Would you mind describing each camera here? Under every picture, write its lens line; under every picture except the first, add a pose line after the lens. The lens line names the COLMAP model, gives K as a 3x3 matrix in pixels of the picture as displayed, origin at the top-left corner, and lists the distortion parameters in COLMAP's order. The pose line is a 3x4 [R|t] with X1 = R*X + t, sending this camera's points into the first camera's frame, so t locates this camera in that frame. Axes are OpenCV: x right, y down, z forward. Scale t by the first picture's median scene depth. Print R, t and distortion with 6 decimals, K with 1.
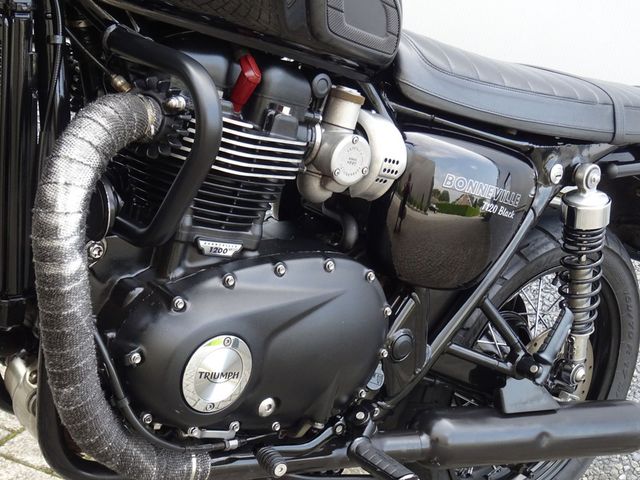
lens RADIAL K [[1023.9, 0, 320.0], [0, 1023.9, 240.0], [0, 0, 1]] dist [-0.010425, -0.036222]
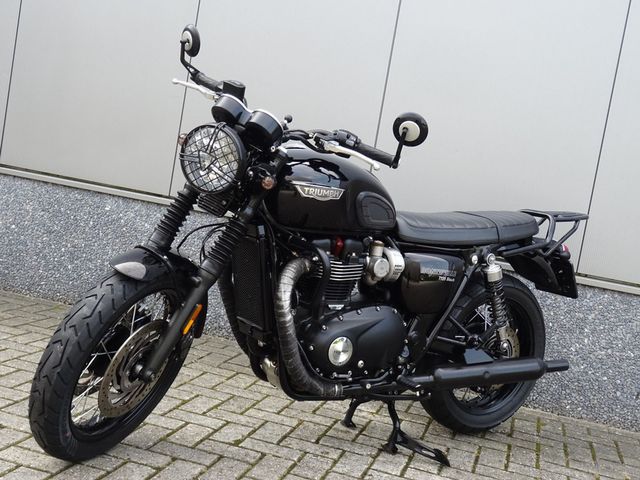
lens RADIAL K [[831.3, 0, 320.0], [0, 831.3, 240.0], [0, 0, 1]] dist [0.120699, -0.005011]
pose [[0.983999, -0.129746, -0.122112, 0.145993], [0.119484, 0.988934, -0.087937, 0.020239], [0.132170, 0.071939, 0.988613, -1.152480]]
